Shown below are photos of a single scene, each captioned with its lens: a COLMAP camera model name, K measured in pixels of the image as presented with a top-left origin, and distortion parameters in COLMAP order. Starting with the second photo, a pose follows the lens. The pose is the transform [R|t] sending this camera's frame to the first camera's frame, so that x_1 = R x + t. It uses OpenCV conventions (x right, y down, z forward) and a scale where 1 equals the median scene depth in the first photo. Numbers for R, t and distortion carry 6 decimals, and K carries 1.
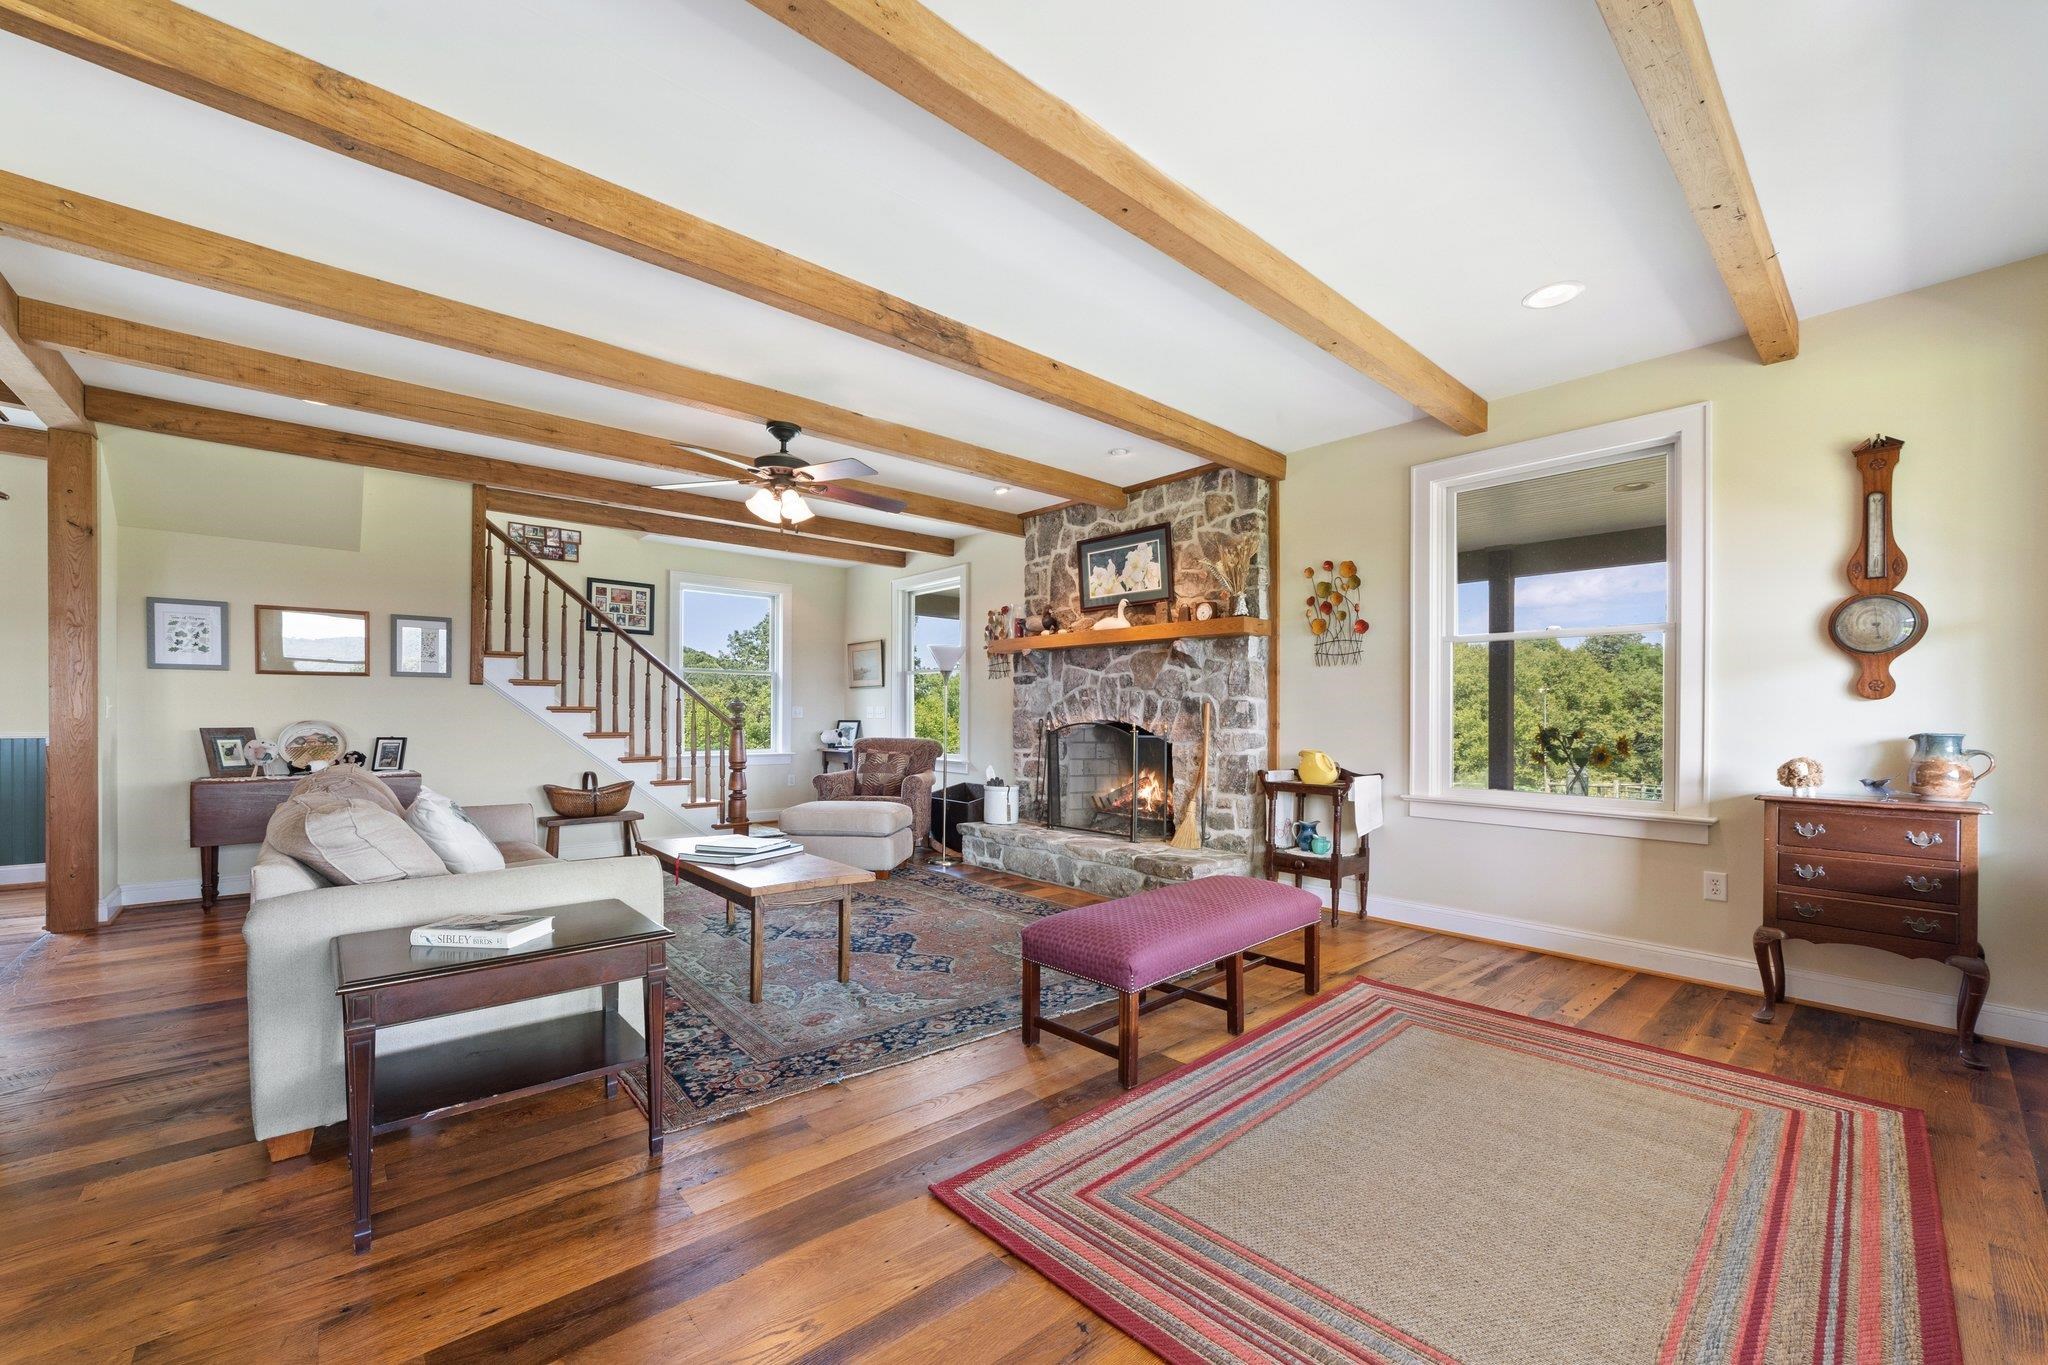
lens RADIAL K [[816.9, 0, 977.5], [0, 816.9, 716.8], [0, 0, 1]] dist [-0.001627, 0.000062]
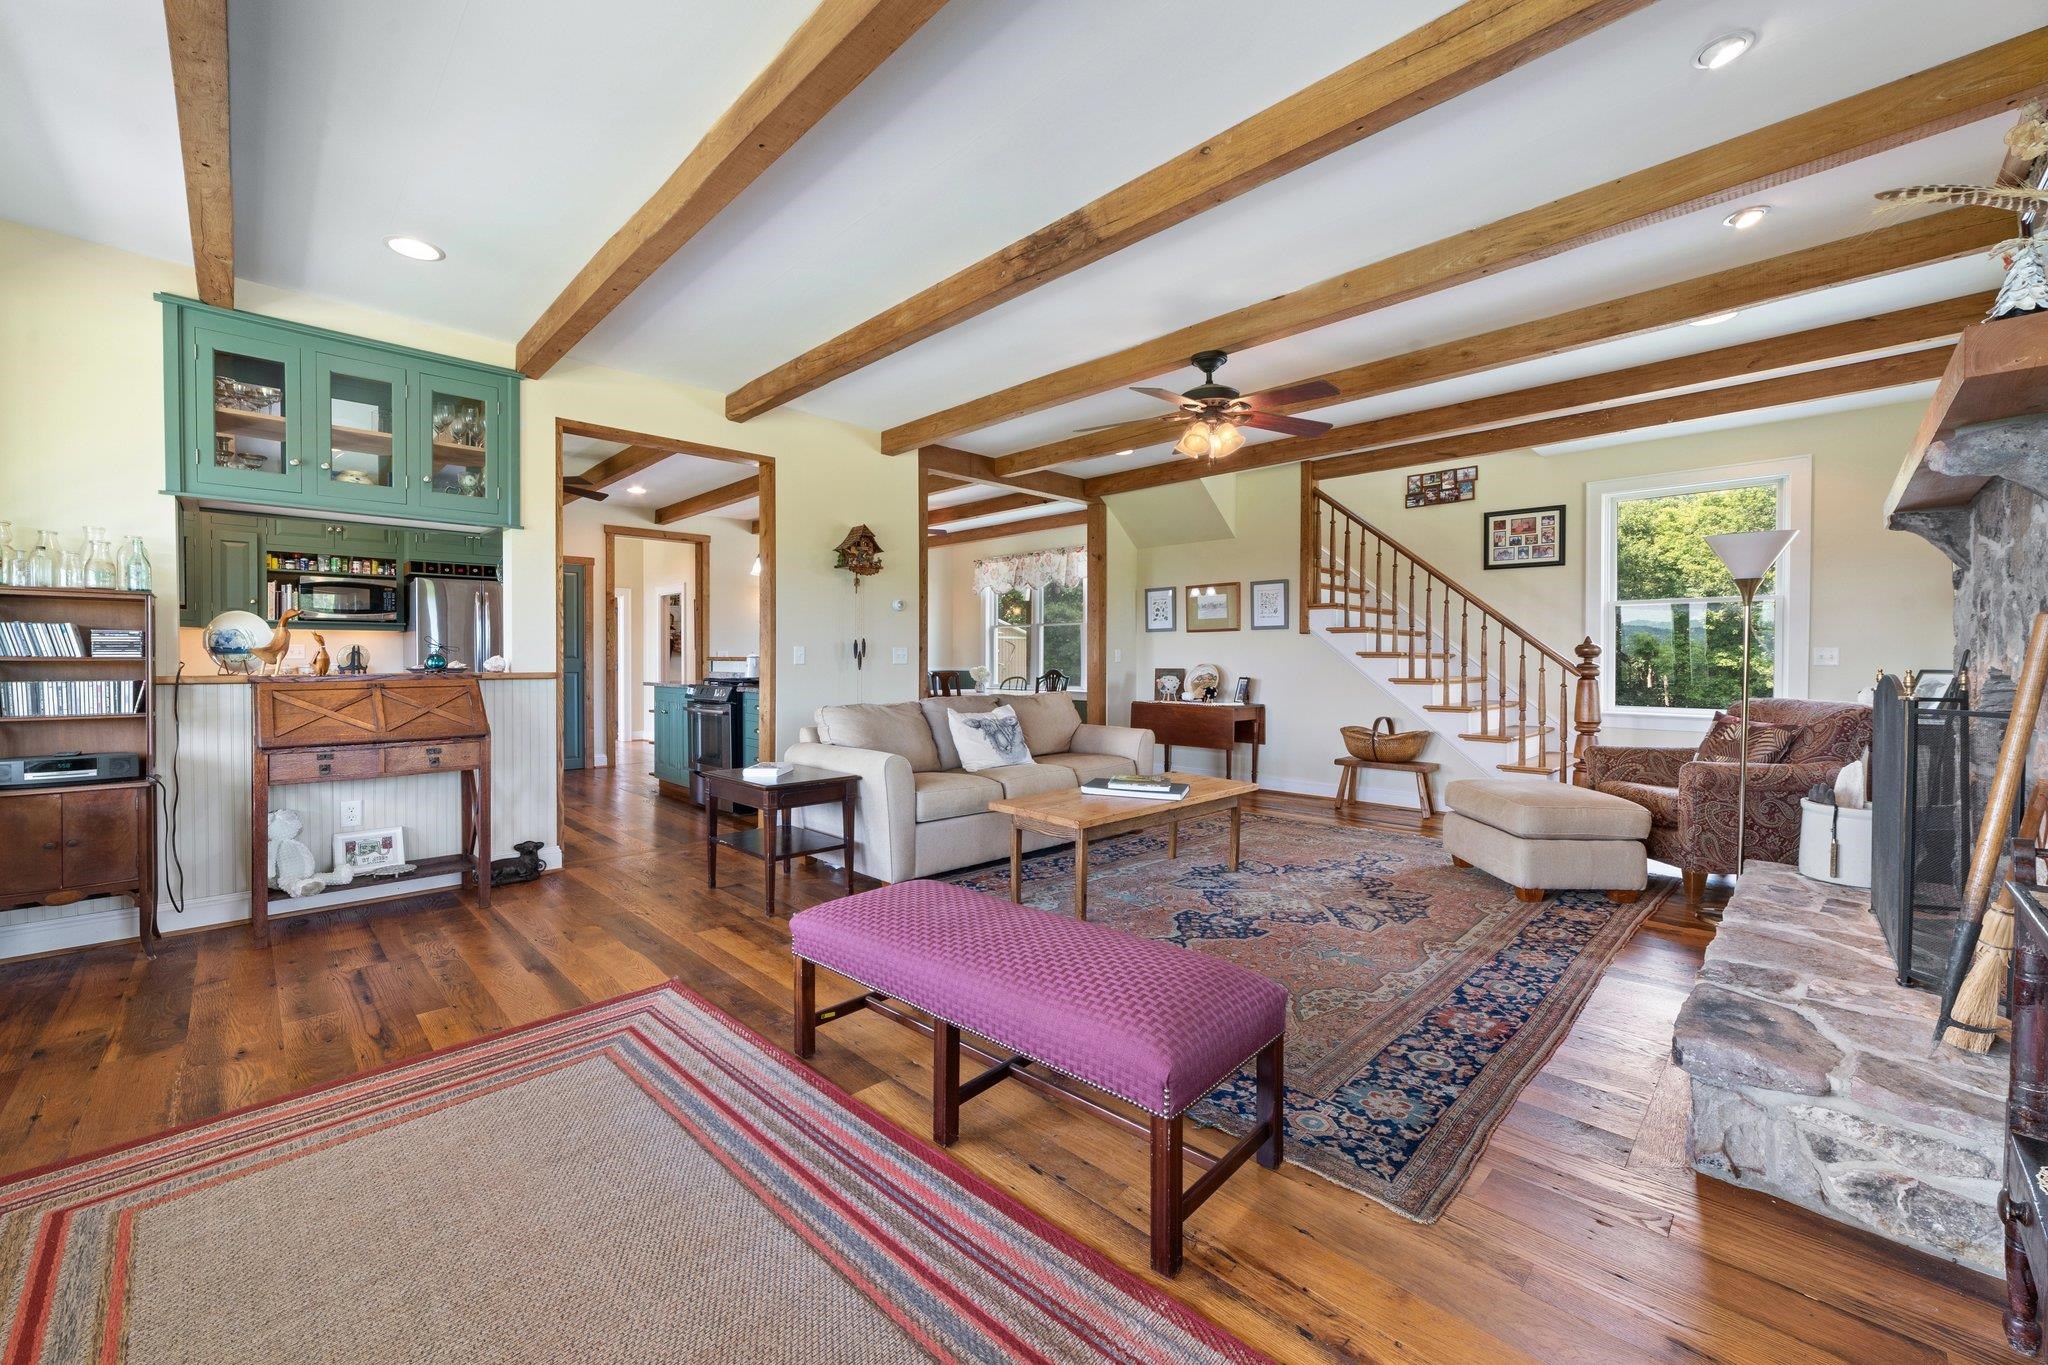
lens RADIAL K [[806.4, 0, 1048.1], [0, 806.4, 666.8], [0, 0, 1]] dist [-0.000501, 0.000077]
pose [[0.093344, 0.007109, -0.995609, 0.569529], [-0.003862, 0.999970, 0.006778, 0.000984], [0.995626, 0.003212, 0.093369, 0.602841]]
